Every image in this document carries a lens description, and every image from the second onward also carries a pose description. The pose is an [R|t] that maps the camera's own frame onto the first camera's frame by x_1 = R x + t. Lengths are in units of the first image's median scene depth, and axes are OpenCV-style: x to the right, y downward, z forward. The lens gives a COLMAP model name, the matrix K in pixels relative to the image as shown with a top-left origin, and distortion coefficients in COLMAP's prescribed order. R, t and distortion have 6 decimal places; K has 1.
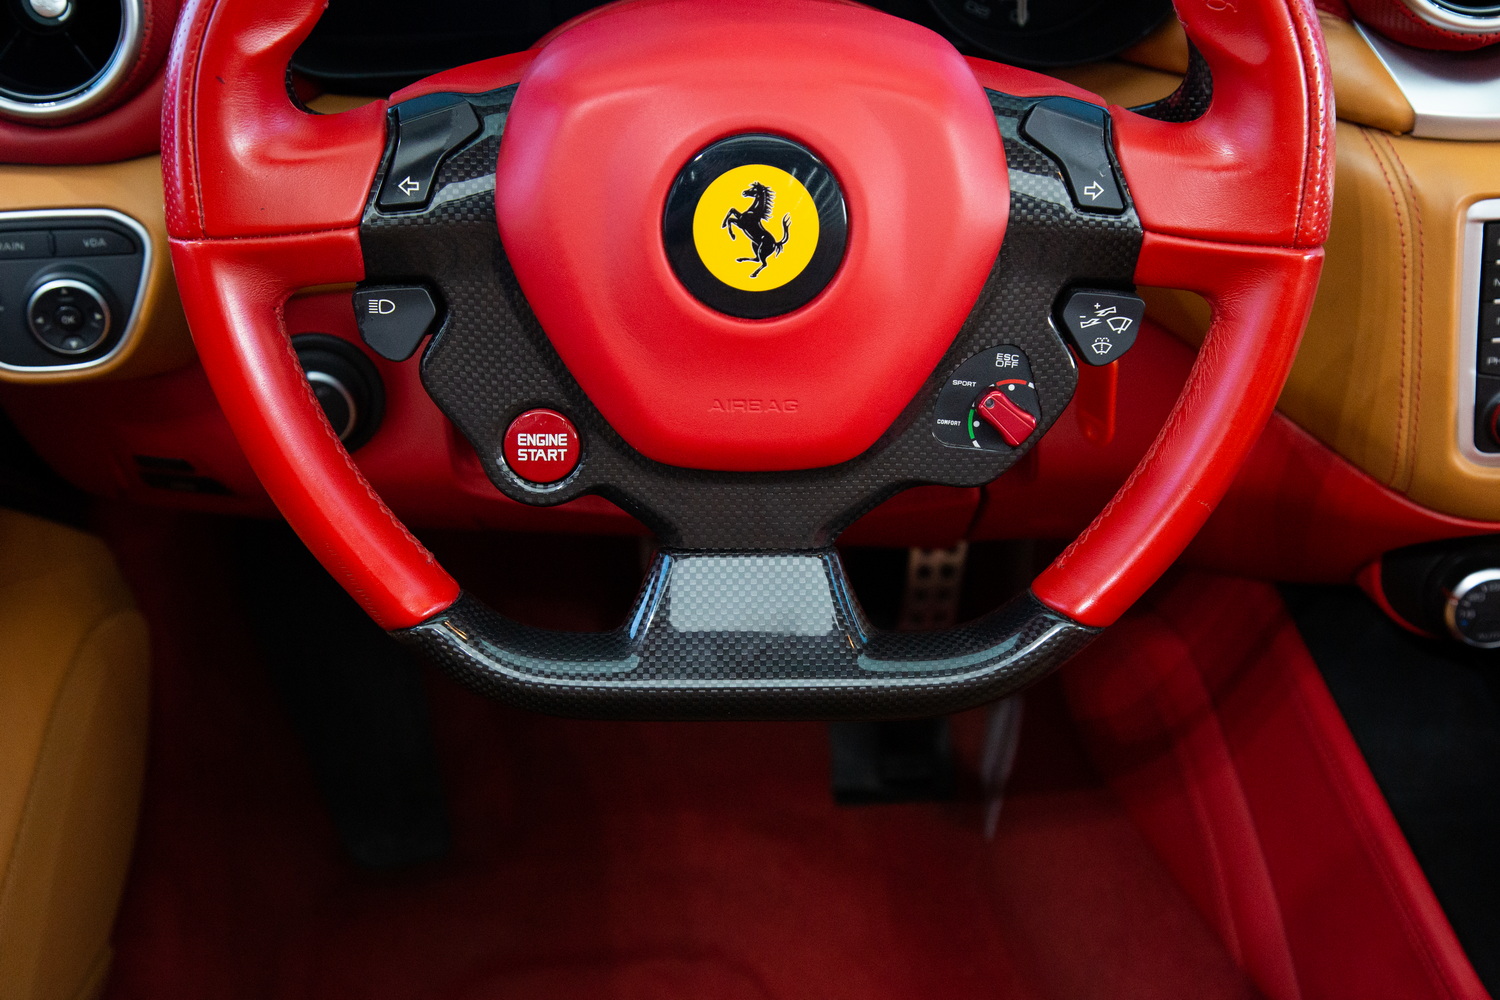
lens RADIAL K [[2200.4, 0, 750.0], [0, 2200.4, 500.0], [0, 0, 1]] dist [0.131116, 0.041010]
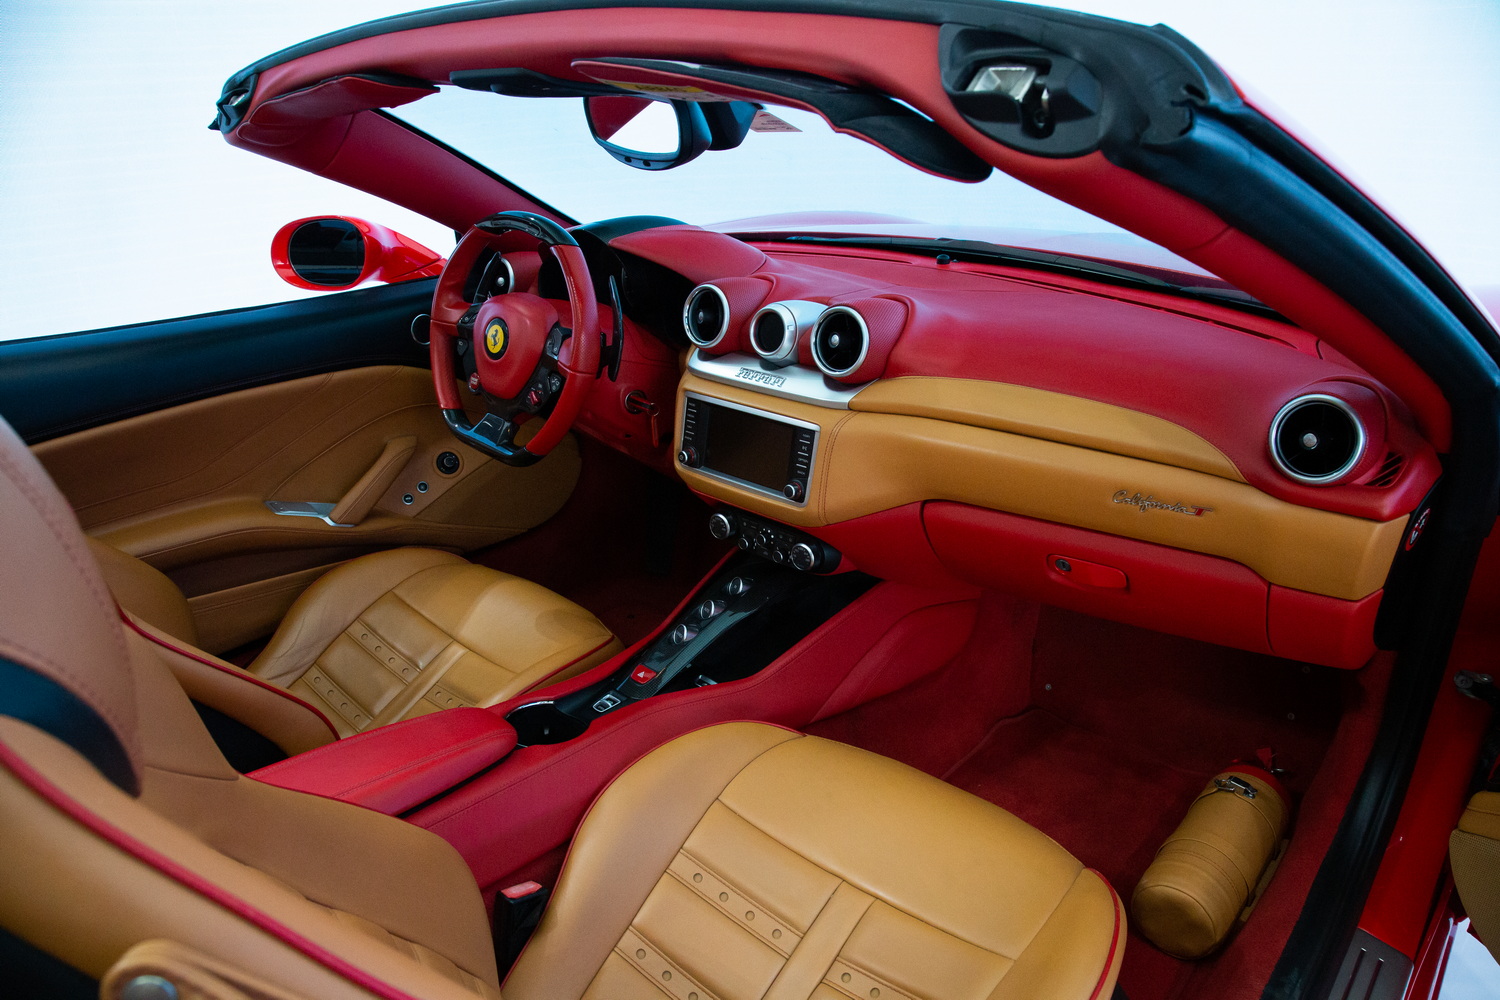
lens RADIAL K [[1017.2, 0, 750.0], [0, 1017.2, 500.0], [0, 0, 1]] dist [-0.089450, 0.008772]
pose [[0.700987, 0.293545, -0.649960, 1.702086], [-0.358835, 0.932772, 0.034267, -0.070027], [0.616323, 0.209207, 0.759195, -0.161586]]
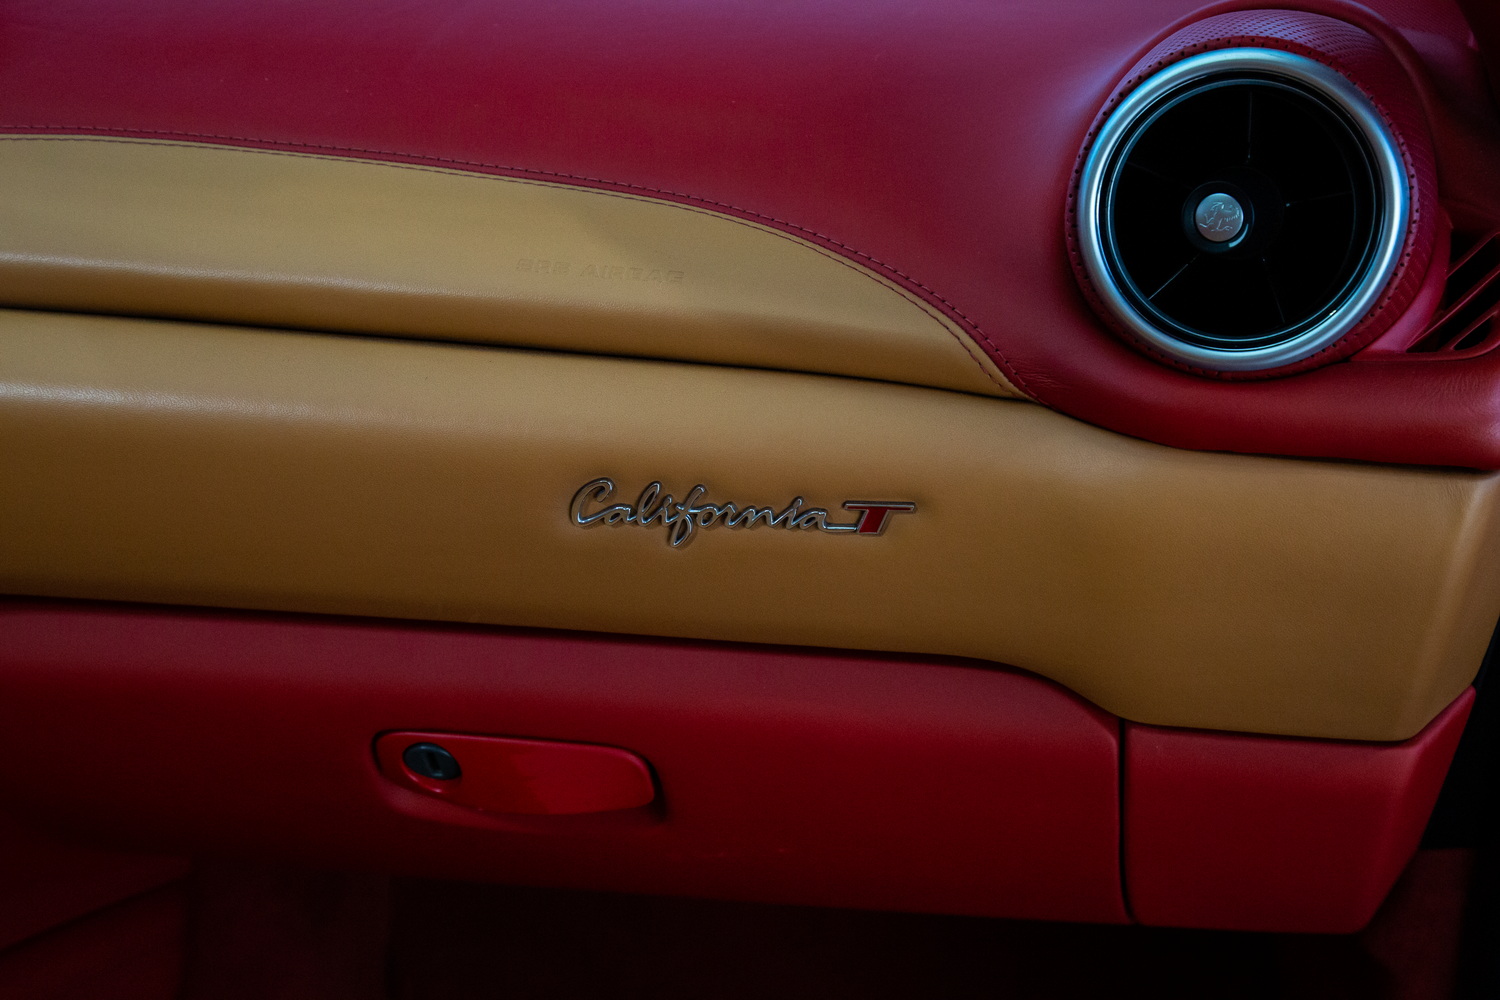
lens RADIAL K [[2448.0, 0, 750.0], [0, 2448.0, 500.0], [0, 0, 1]] dist [0.003693, 0.010320]
pose [[0.940622, 0.172362, -0.292441, 1.478119], [-0.207170, 0.973939, -0.092323, -0.139510], [0.268906, 0.147426, 0.951817, 0.351674]]
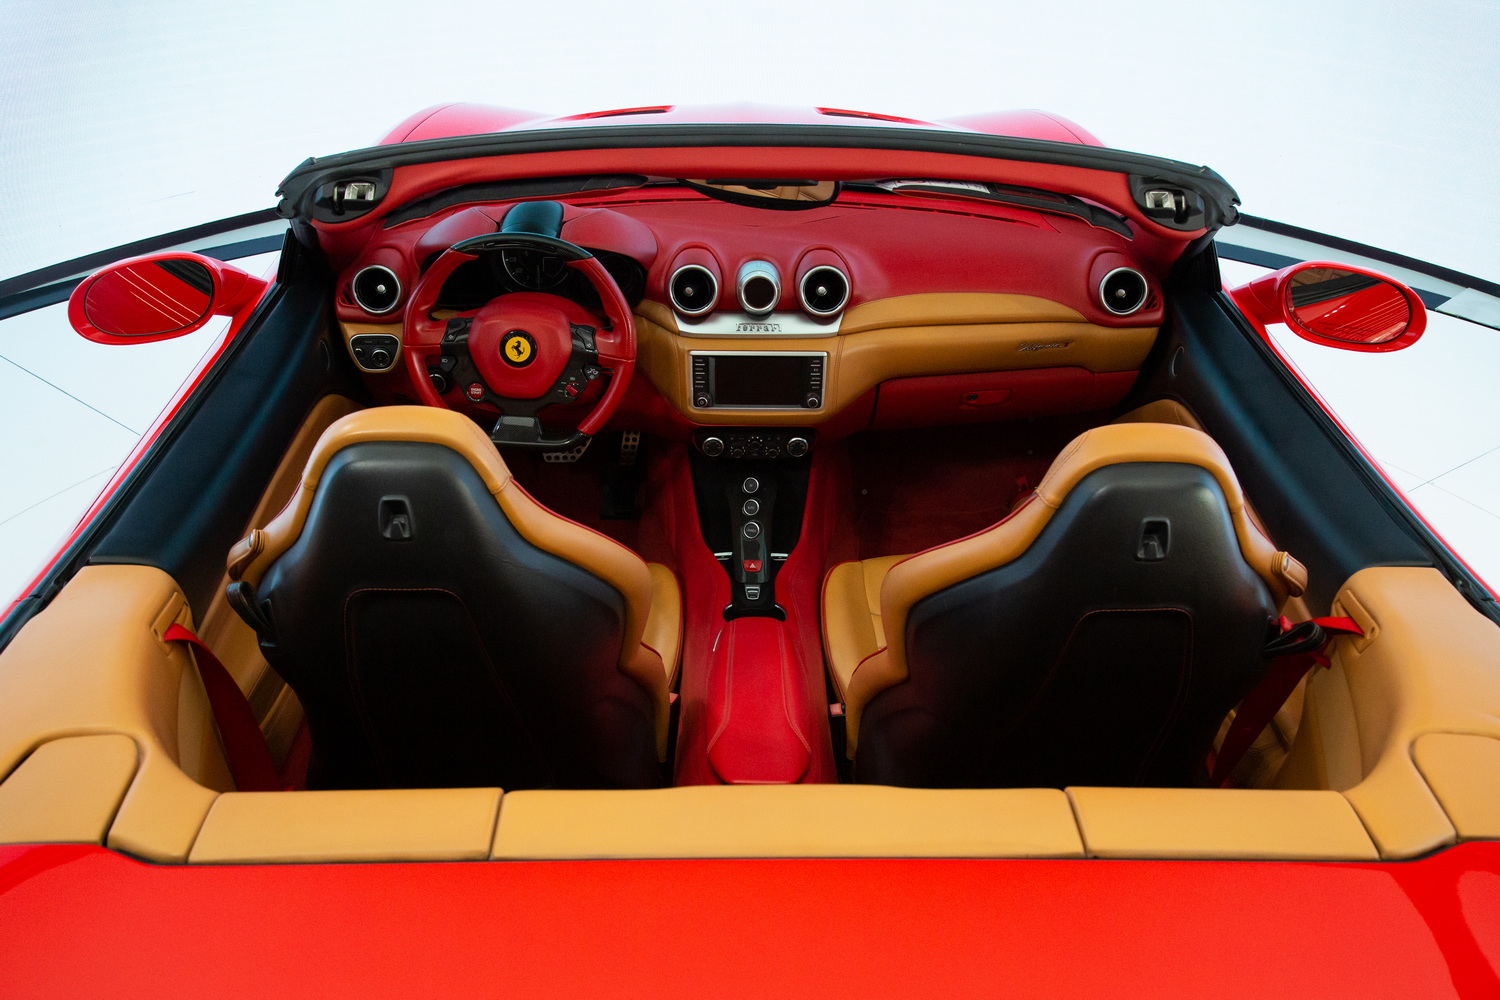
lens RADIAL K [[1393.8, 0, 750.0], [0, 1393.8, 500.0], [0, 0, 1]] dist [-0.012941, -0.001517]
pose [[0.998260, 0.058129, -0.009920, 0.553571], [-0.057984, 0.998214, 0.014376, 0.136911], [0.010738, -0.013776, 0.999847, -2.071130]]
